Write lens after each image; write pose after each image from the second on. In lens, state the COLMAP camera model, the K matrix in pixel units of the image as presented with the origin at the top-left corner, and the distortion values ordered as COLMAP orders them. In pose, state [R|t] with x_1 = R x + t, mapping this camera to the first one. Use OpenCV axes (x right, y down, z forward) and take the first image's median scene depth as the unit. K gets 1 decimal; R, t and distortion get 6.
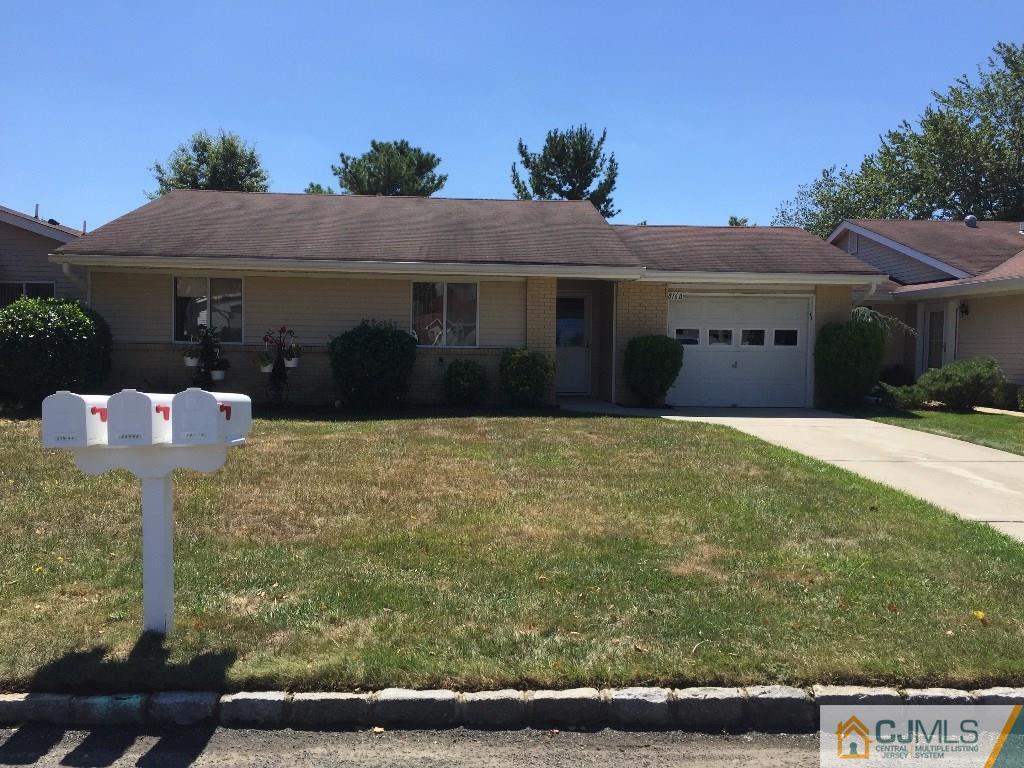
lens RADIAL K [[881.0, 0, 511.0], [0, 881.0, 380.6], [0, 0, 1]] dist [0.078774, -0.066142]
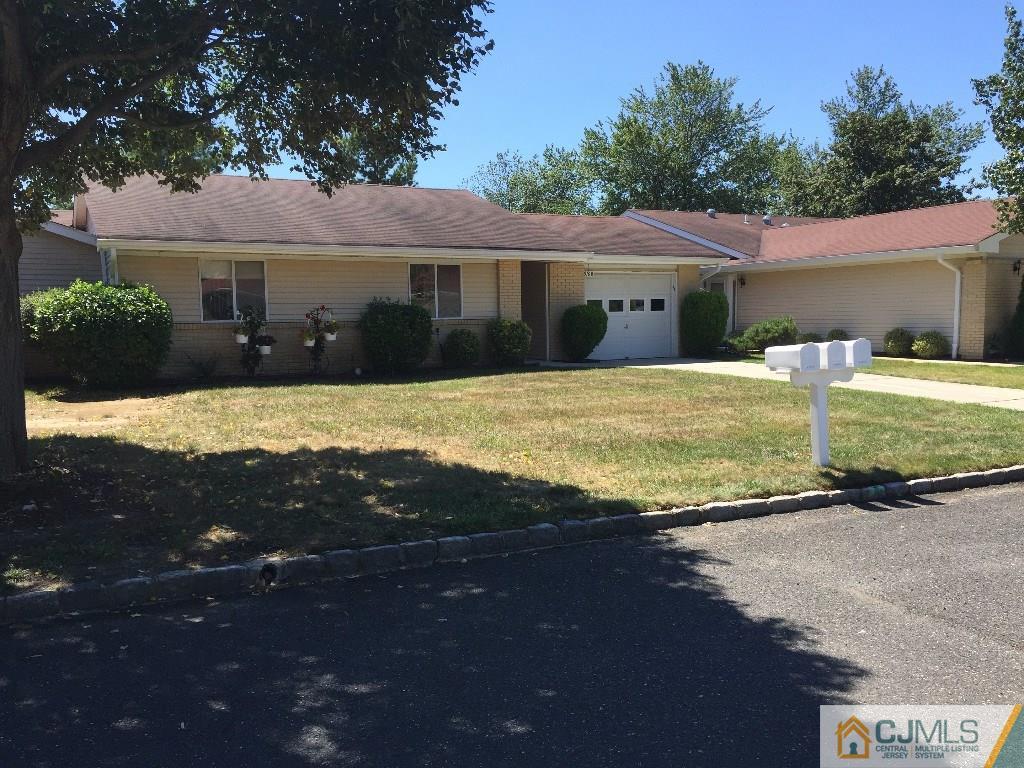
lens RADIAL K [[881.0, 0, 509.8], [0, 881.0, 388.7], [0, 0, 1]] dist [0.078774, -0.066142]
pose [[0.913730, -0.060026, 0.401863, -0.449806], [0.042286, 0.997705, 0.052881, -0.003245], [-0.404115, -0.031326, 0.914172, -0.117594]]
